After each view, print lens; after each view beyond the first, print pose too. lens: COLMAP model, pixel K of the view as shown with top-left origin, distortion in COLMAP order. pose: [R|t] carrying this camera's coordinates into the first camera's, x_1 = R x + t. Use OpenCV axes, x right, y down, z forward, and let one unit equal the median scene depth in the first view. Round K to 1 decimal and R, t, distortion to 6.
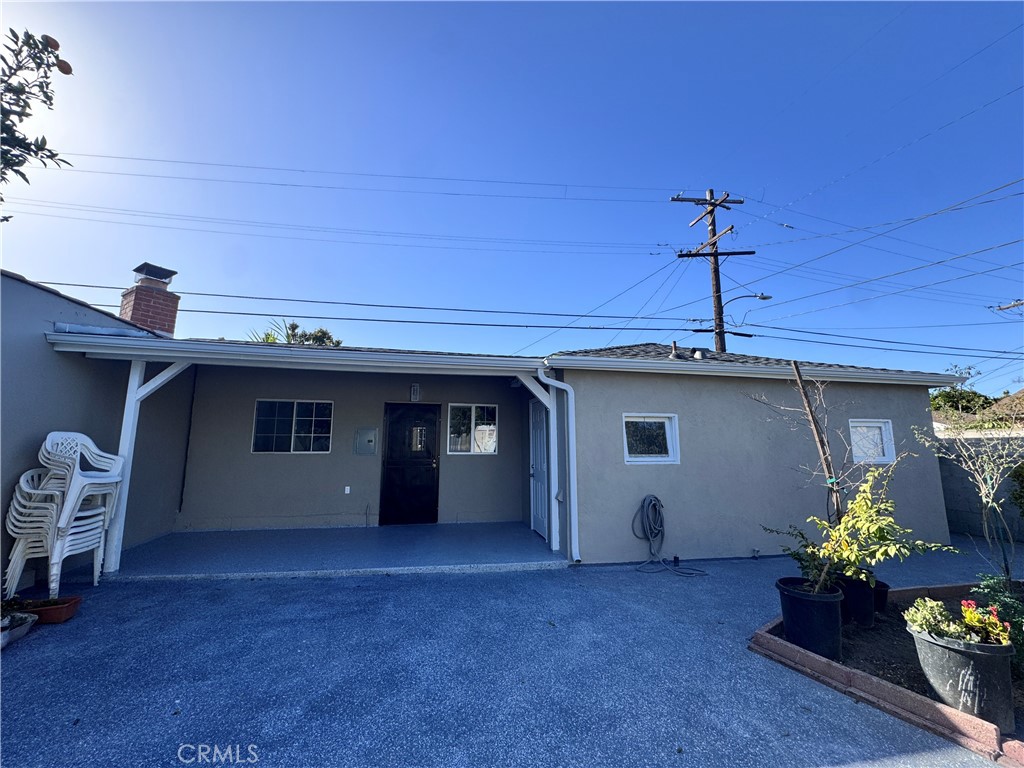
lens RADIAL K [[411.5, 0, 509.6], [0, 411.5, 387.3], [0, 0, 1]] dist [-0.002148, -0.000291]
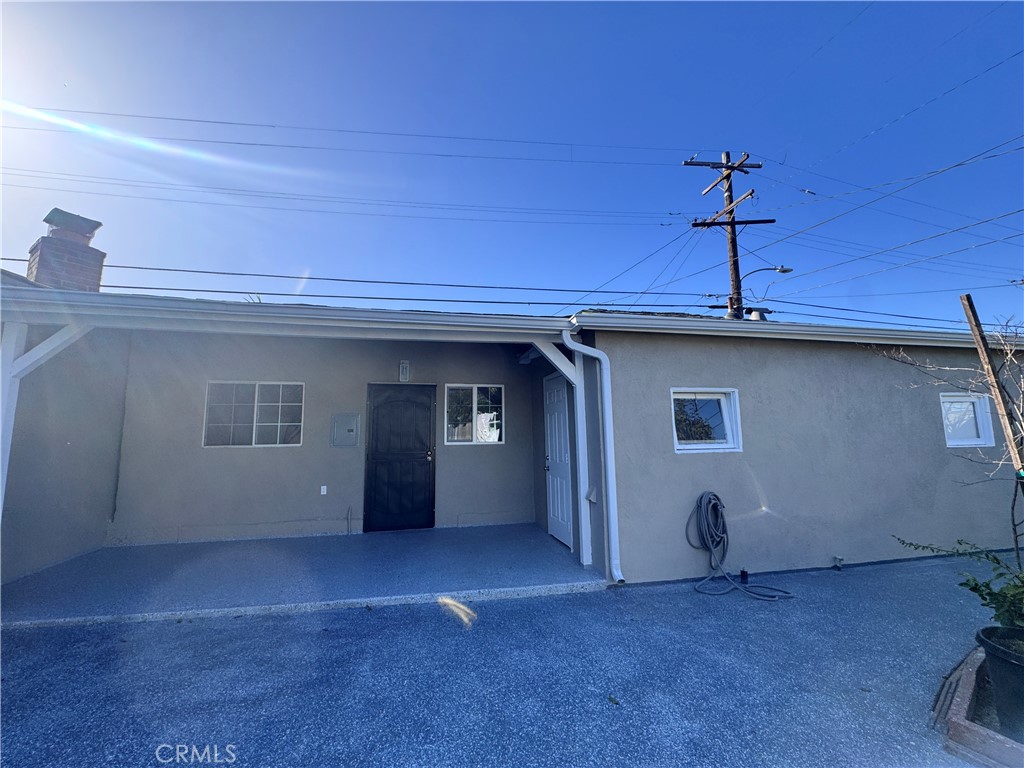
lens RADIAL K [[411.5, 0, 510.1], [0, 411.5, 387.7], [0, 0, 1]] dist [-0.002148, -0.000291]
pose [[0.999795, -0.015277, 0.013281, -0.036594], [0.014954, 0.999598, 0.024078, 0.037333], [-0.013643, -0.023874, 0.999622, 0.216054]]
